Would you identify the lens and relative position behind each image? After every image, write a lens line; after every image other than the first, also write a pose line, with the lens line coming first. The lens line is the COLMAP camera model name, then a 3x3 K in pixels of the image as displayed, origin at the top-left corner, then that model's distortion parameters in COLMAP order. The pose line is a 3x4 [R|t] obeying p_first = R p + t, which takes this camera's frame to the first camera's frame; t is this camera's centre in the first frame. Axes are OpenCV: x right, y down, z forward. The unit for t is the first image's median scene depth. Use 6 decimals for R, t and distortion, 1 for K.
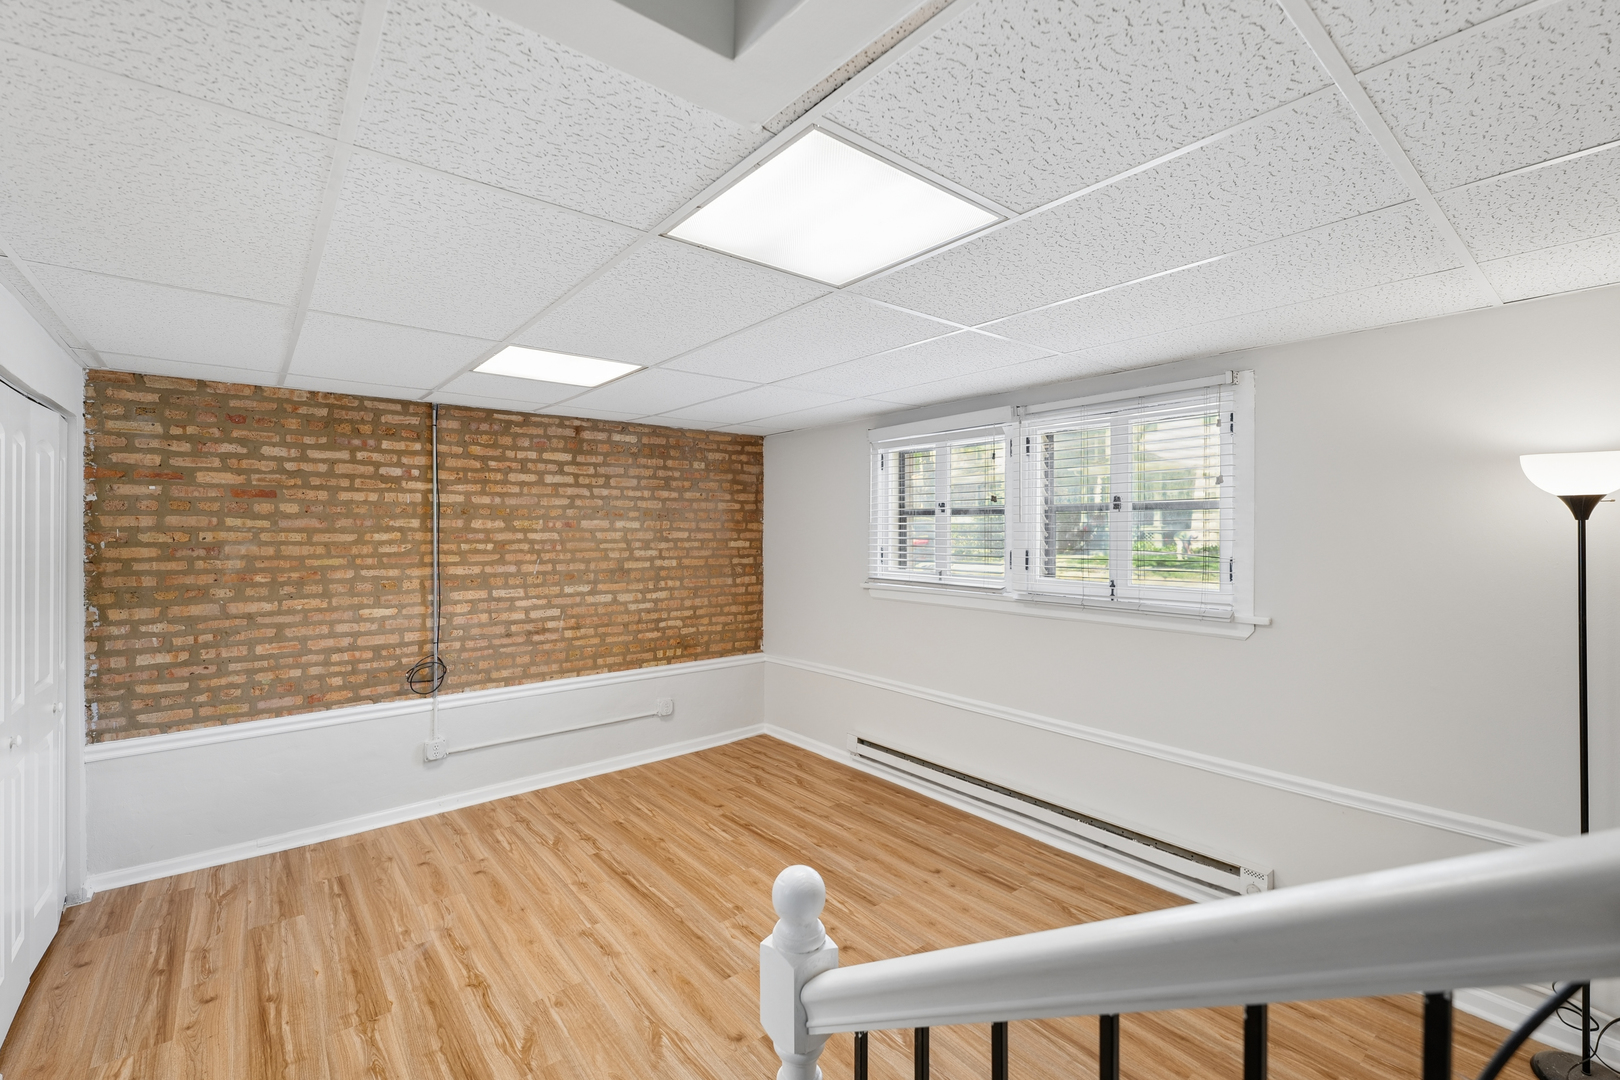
lens RADIAL K [[695.5, 0, 811.2], [0, 695.5, 536.4], [0, 0, 1]] dist [0.000146, -0.000190]
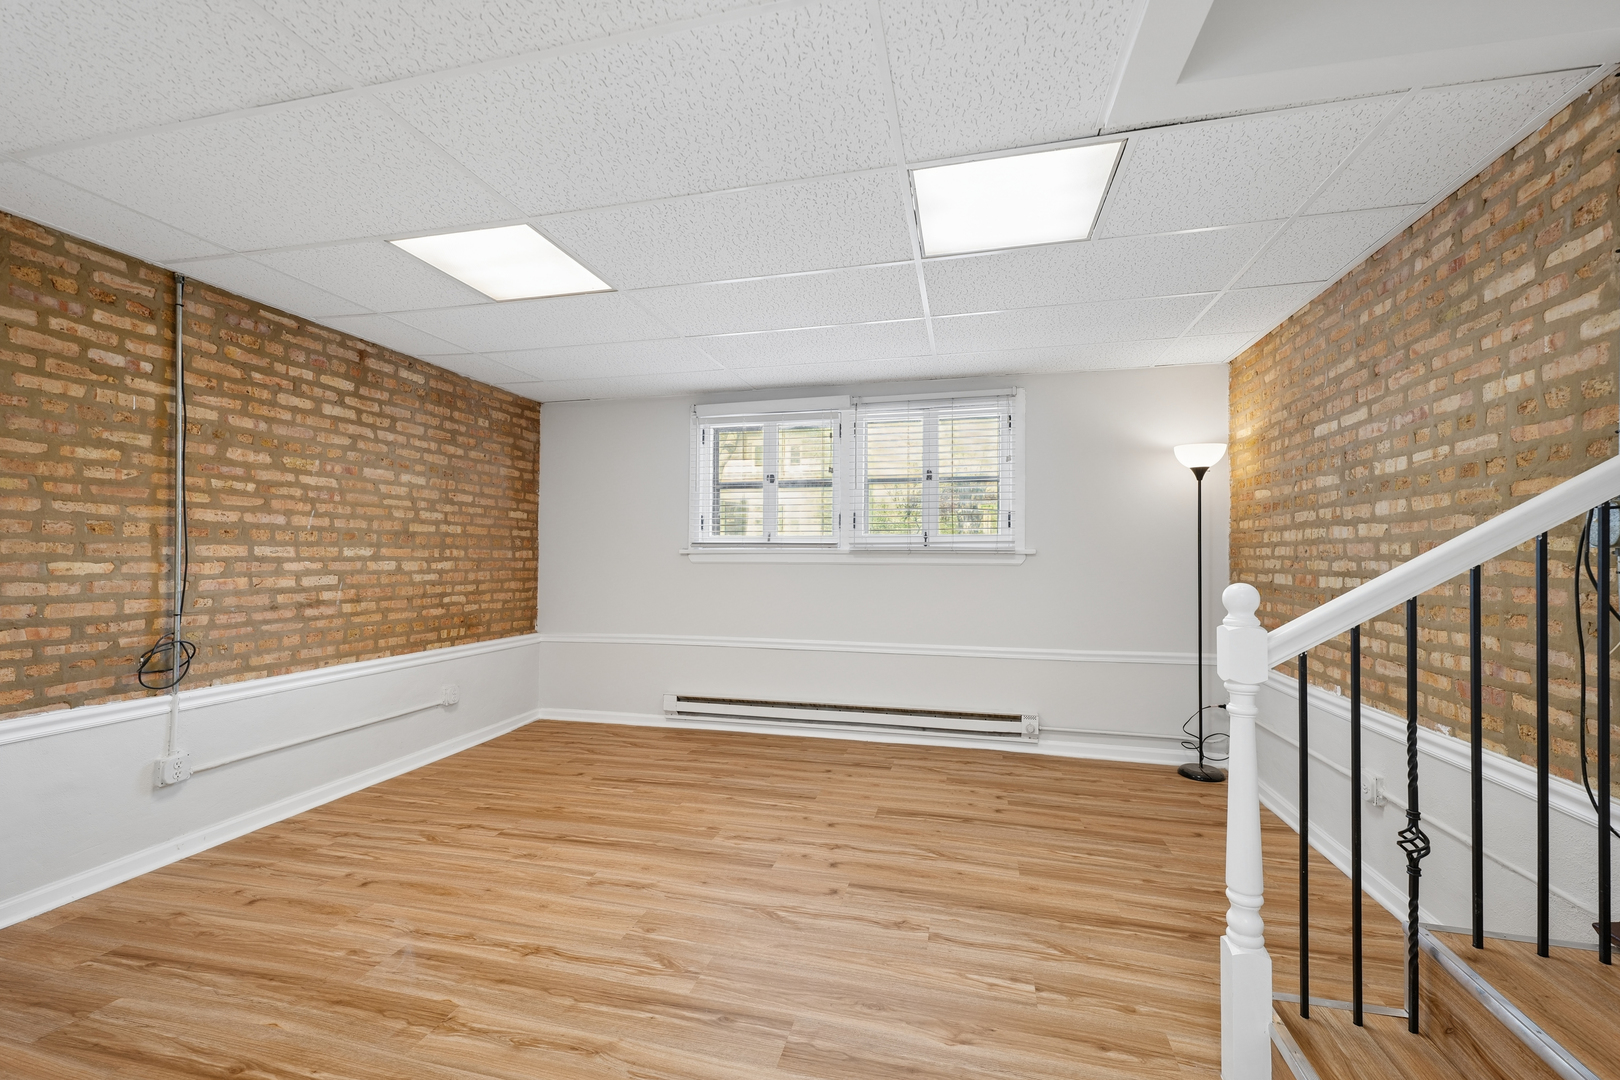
lens RADIAL K [[667.5, 0, 809.9], [0, 667.5, 554.8], [0, 0, 1]] dist [0.000364, 0.000132]
pose [[0.798417, 0.007092, 0.602063, -0.413466], [0.001970, 0.999895, -0.014391, 0.097786], [-0.602102, 0.012676, 0.798319, 0.076615]]
